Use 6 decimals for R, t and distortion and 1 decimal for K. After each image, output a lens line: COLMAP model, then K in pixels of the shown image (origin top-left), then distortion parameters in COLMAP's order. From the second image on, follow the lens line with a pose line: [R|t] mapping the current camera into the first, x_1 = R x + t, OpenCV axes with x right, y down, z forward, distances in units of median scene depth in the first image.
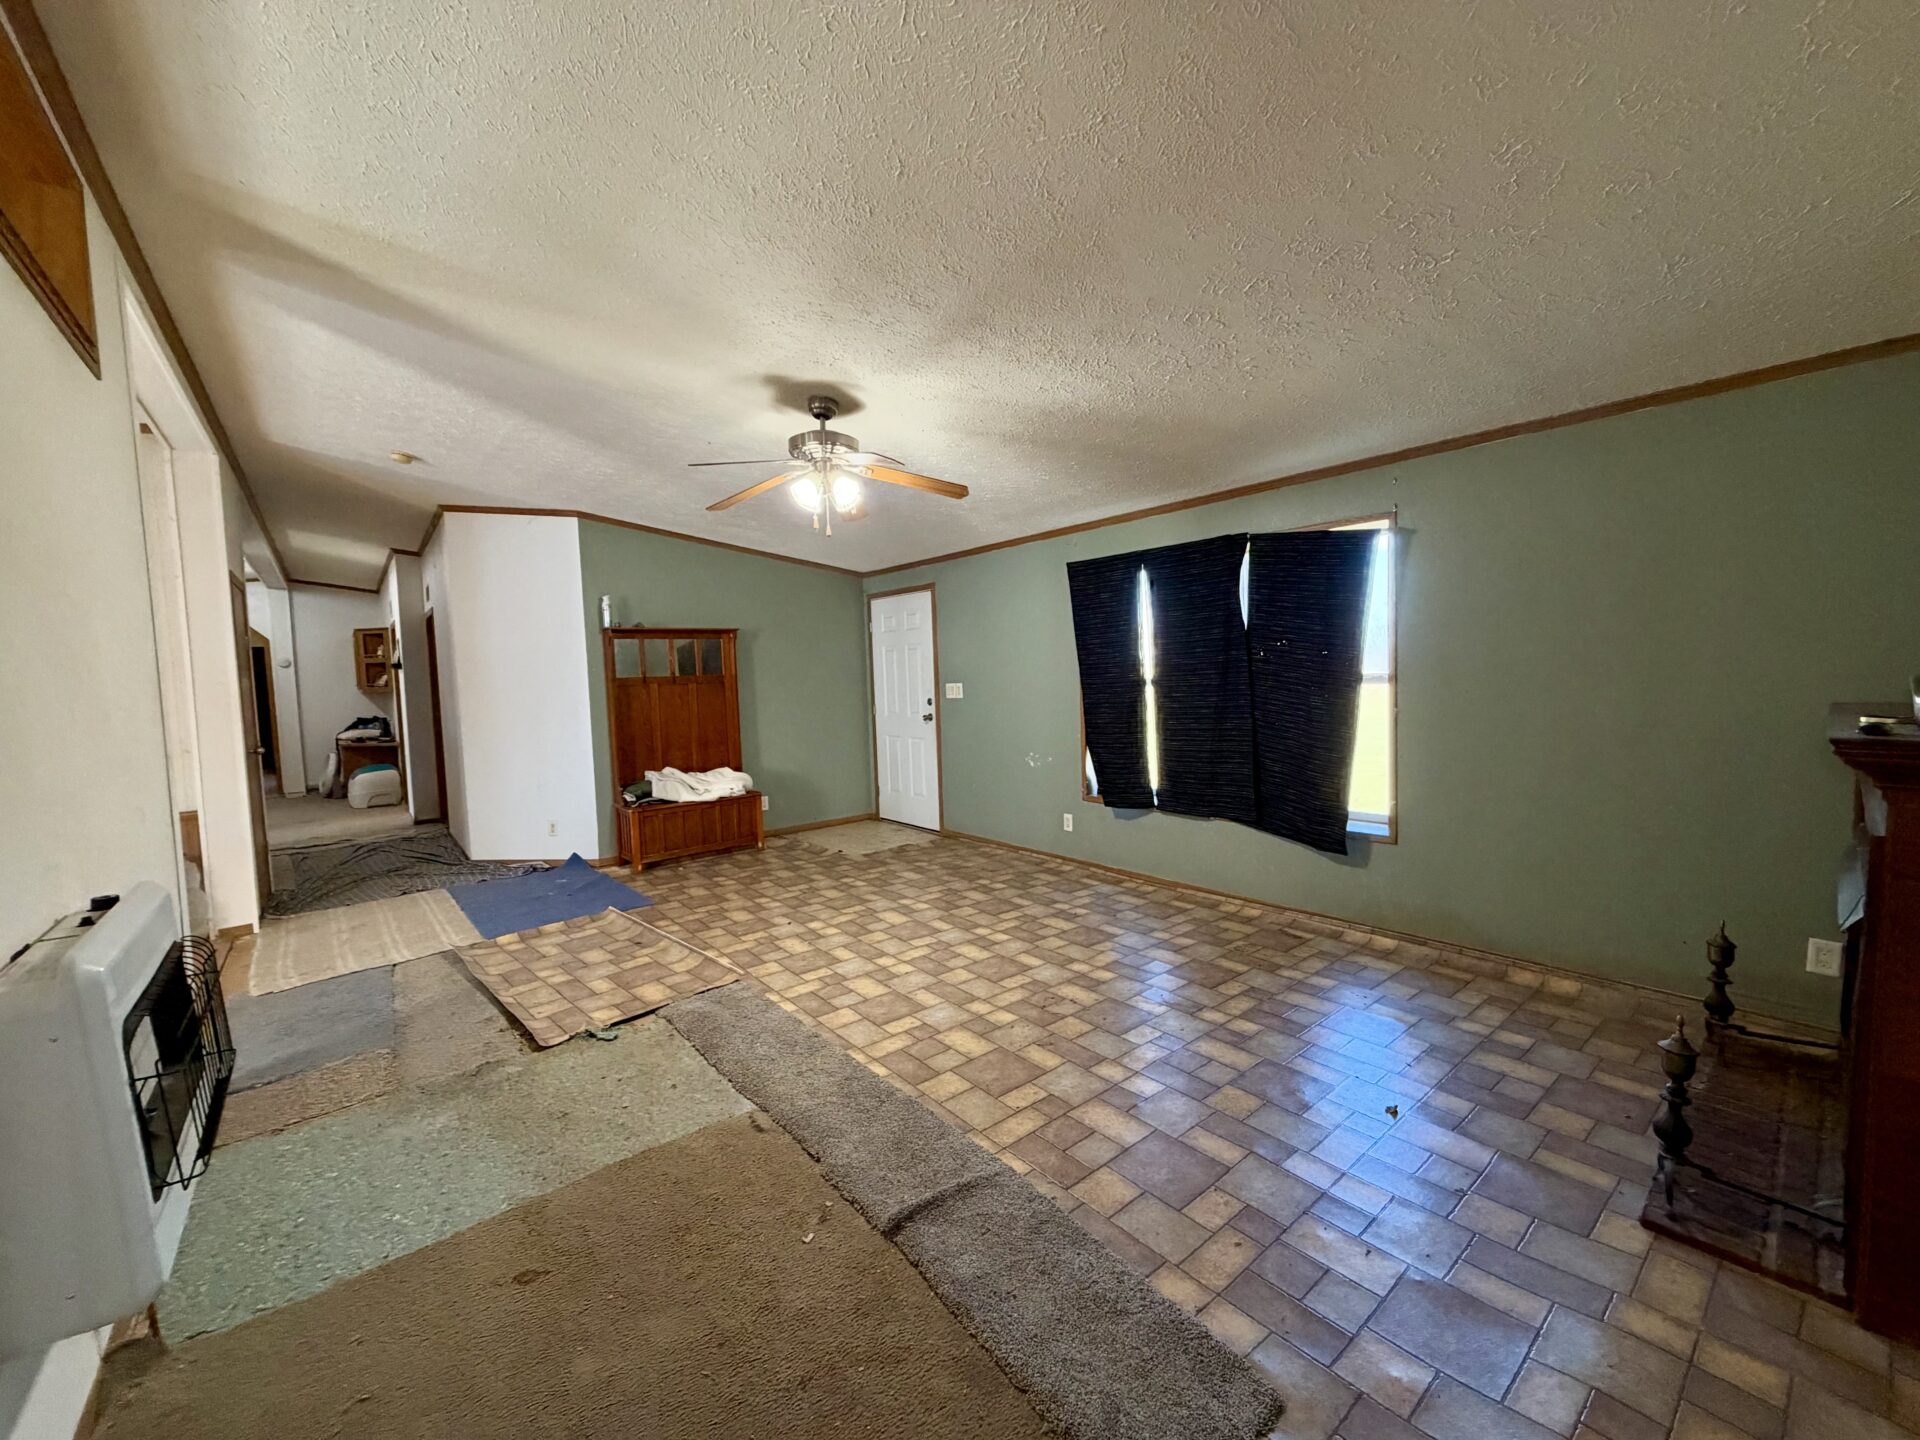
lens RADIAL K [[761.8, 0, 953.0], [0, 761.8, 719.4], [0, 0, 1]] dist [-0.002654, 0.000586]
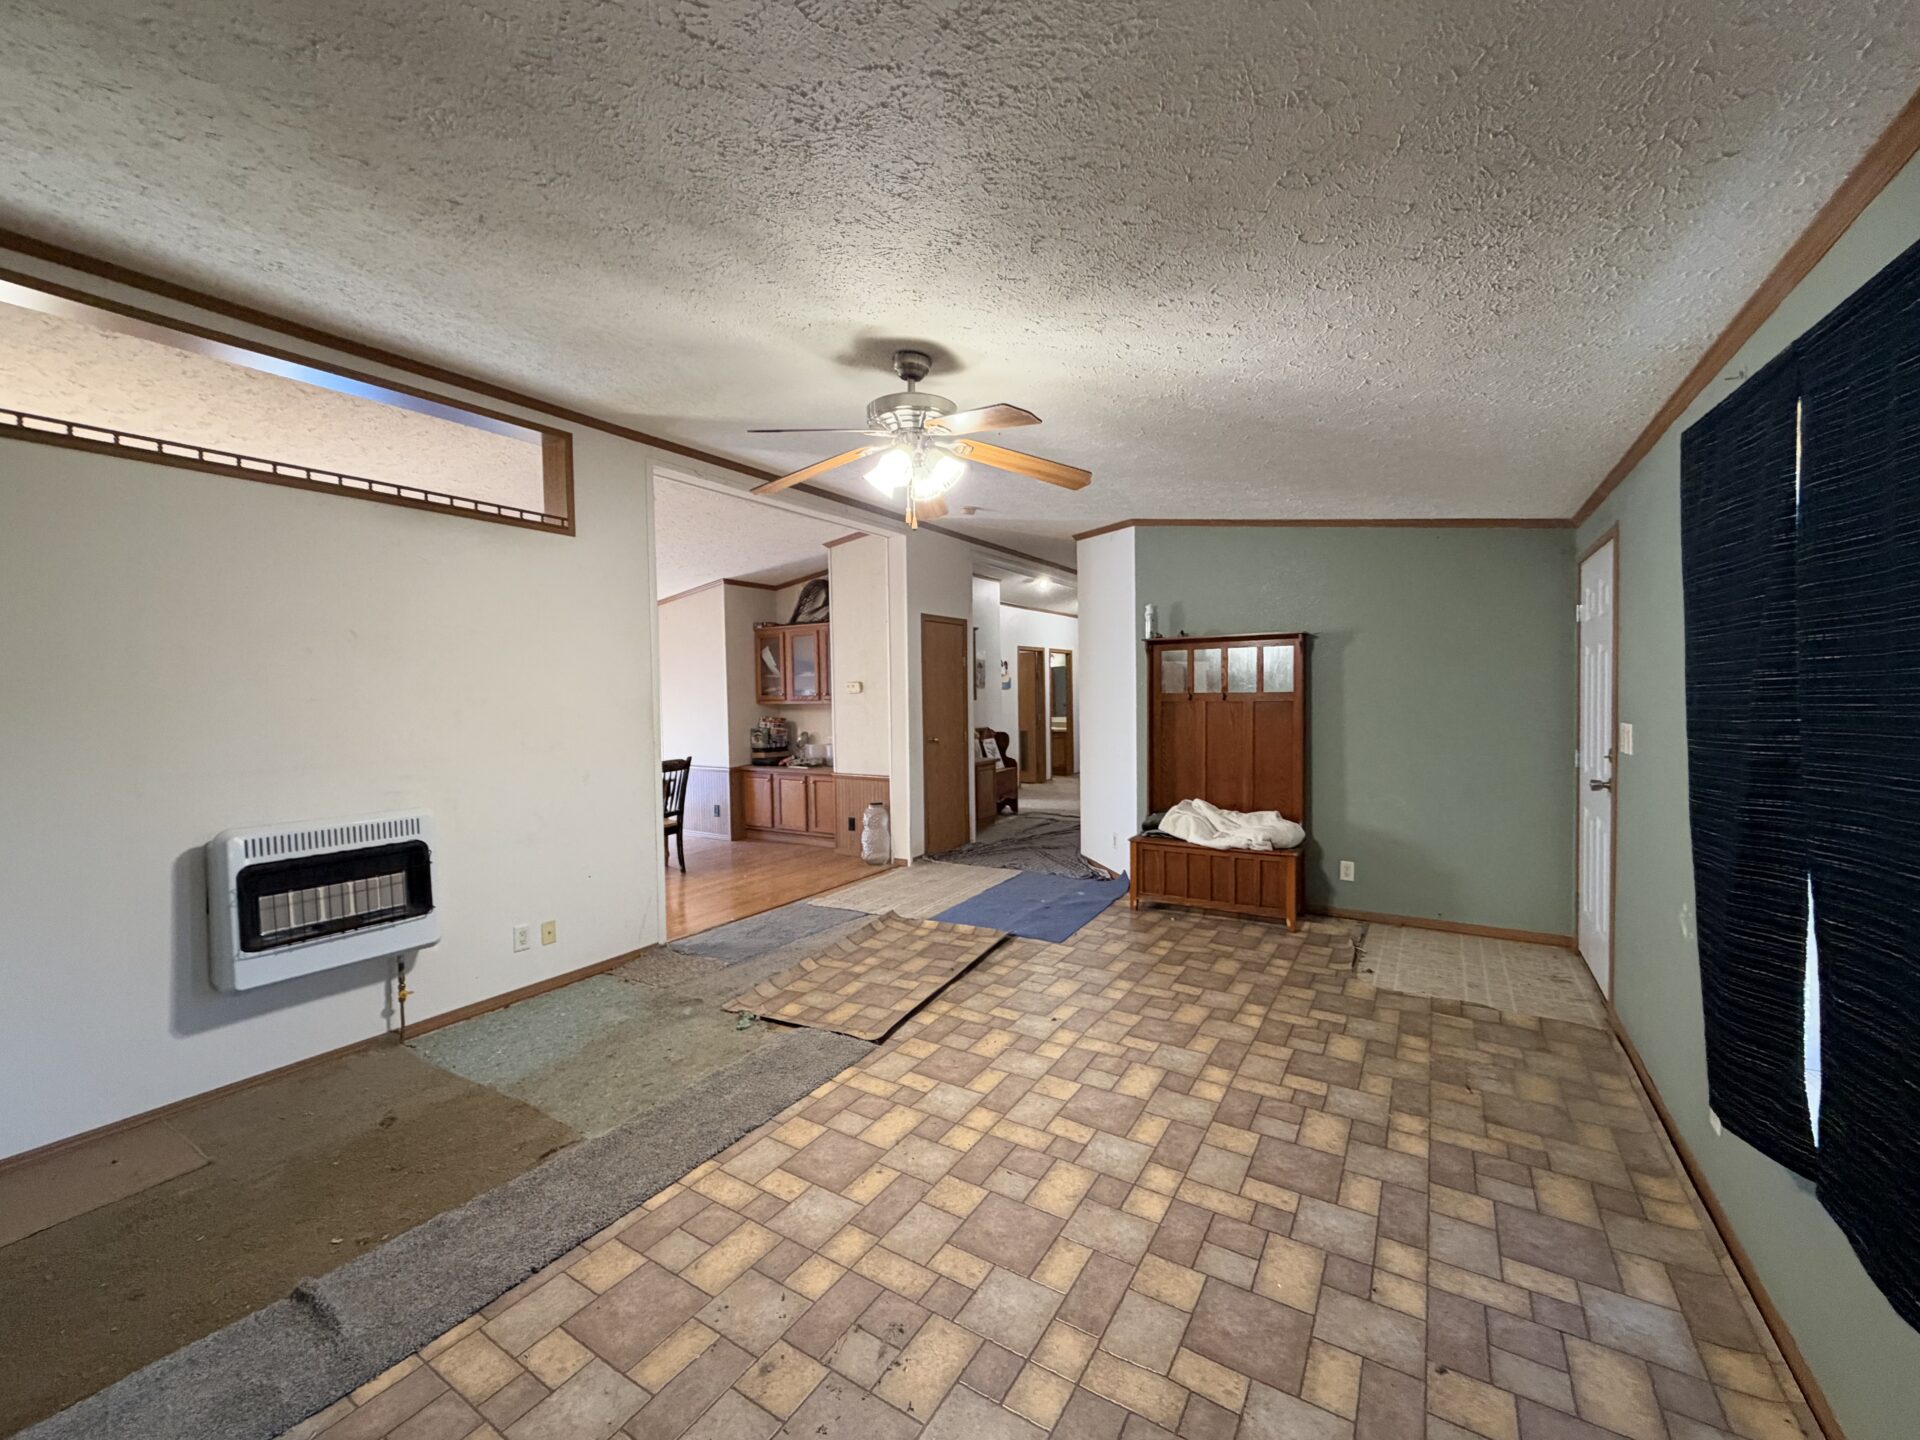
lens RADIAL K [[761.8, 0, 953.6], [0, 761.8, 717.6], [0, 0, 1]] dist [-0.002654, 0.000586]
pose [[0.324952, 0.060202, -0.943813, 0.466126], [-0.056383, 0.997430, 0.044210, -0.069706], [0.944048, 0.038848, 0.327511, 0.626228]]
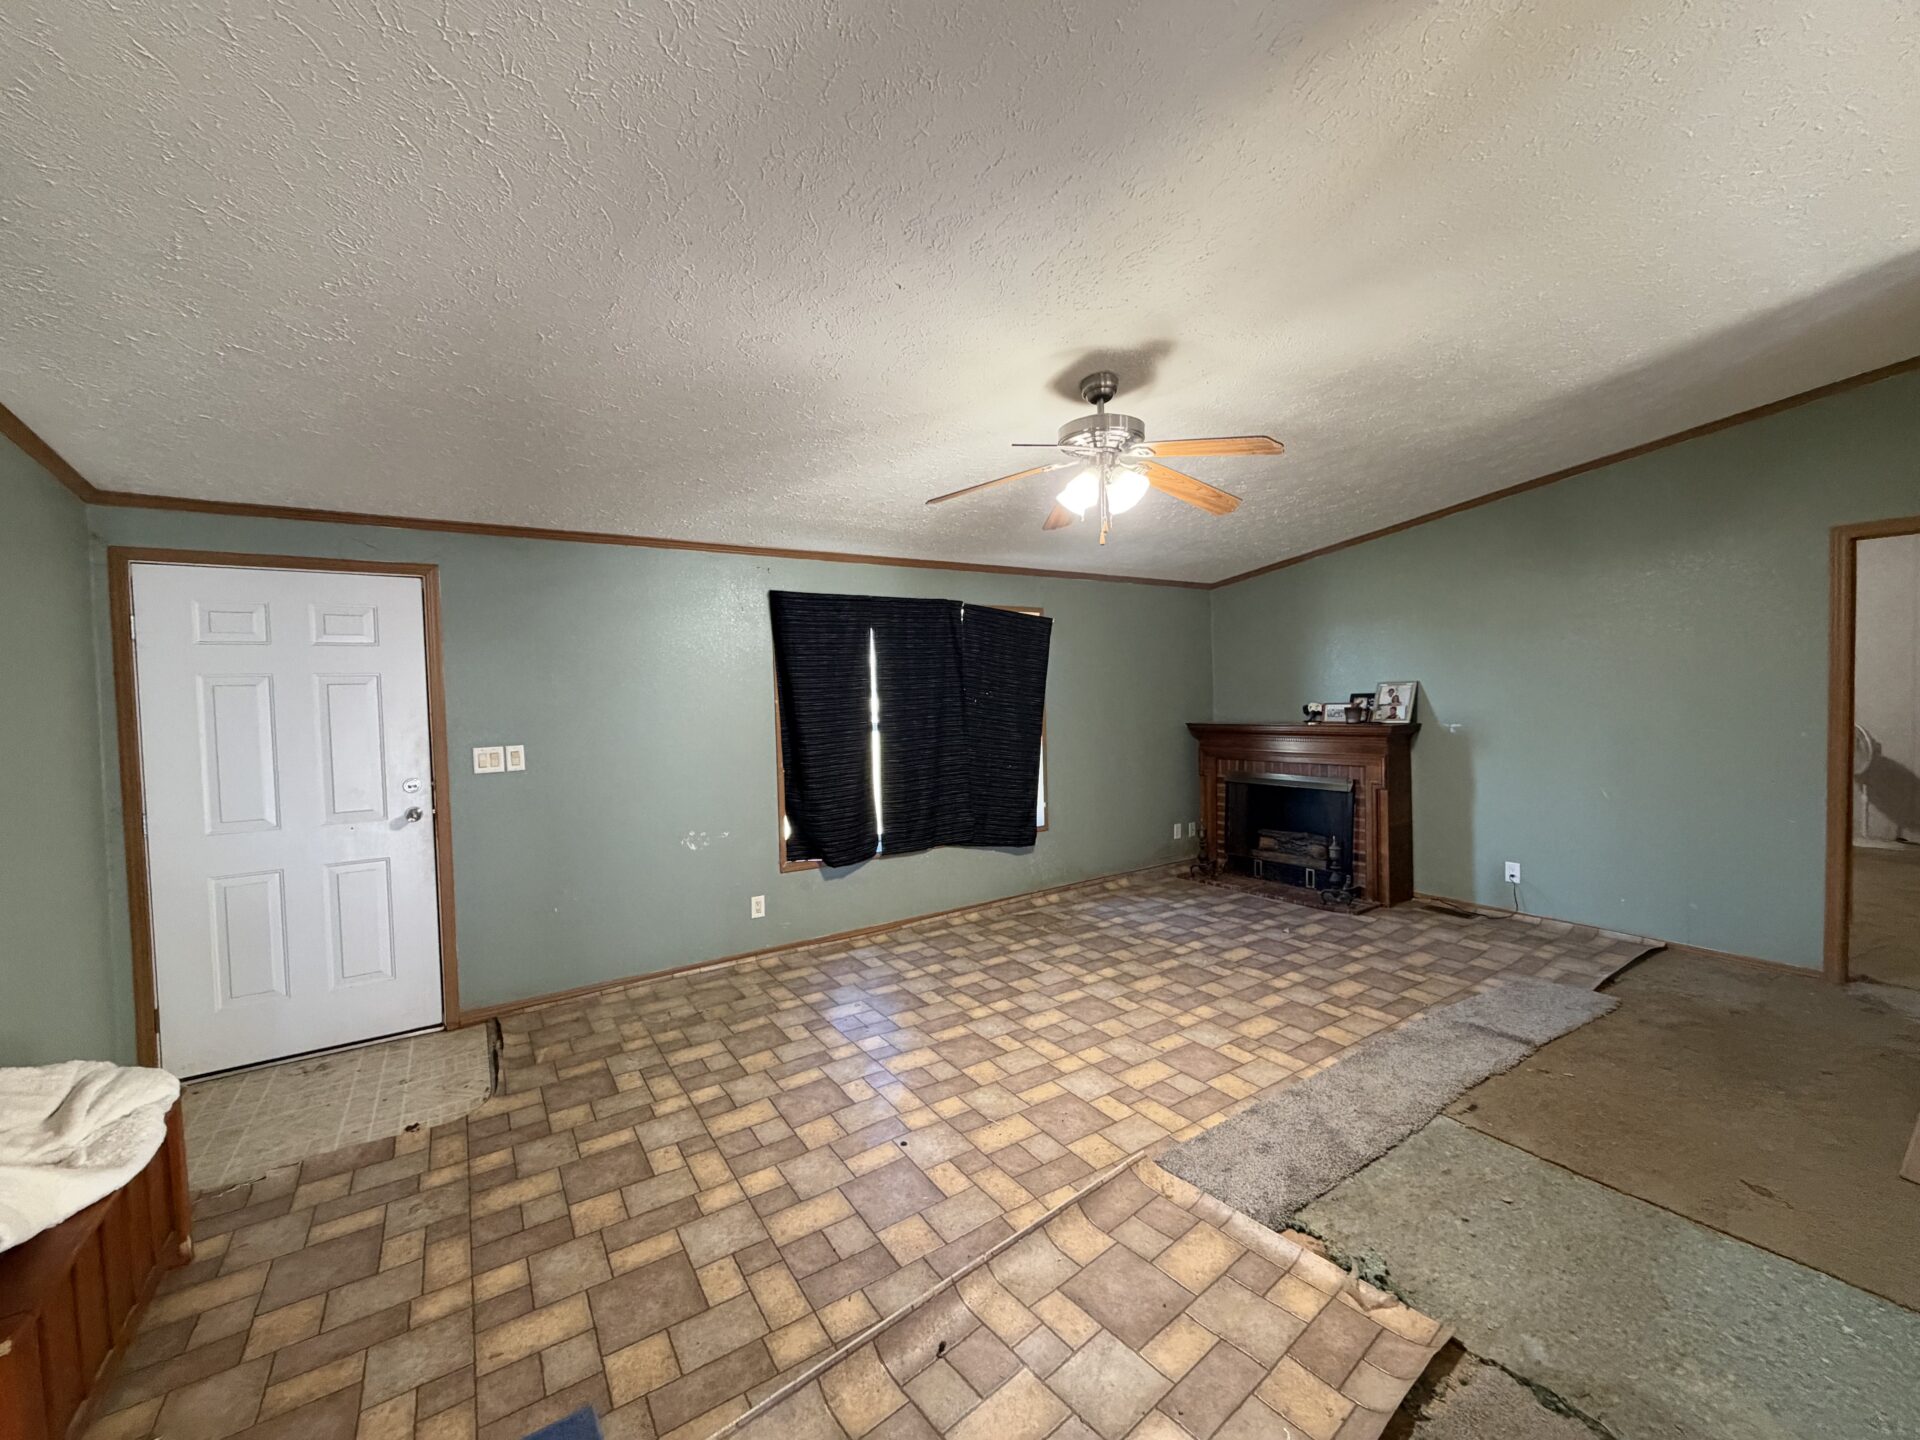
lens RADIAL K [[761.8, 0, 953.6], [0, 761.8, 719.9], [0, 0, 1]] dist [-0.002654, 0.000586]
pose [[0.100544, -0.005386, 0.994918, -0.784378], [0.085452, 0.996337, -0.003242, -0.052428], [-0.991256, 0.085344, 0.100636, 0.864434]]
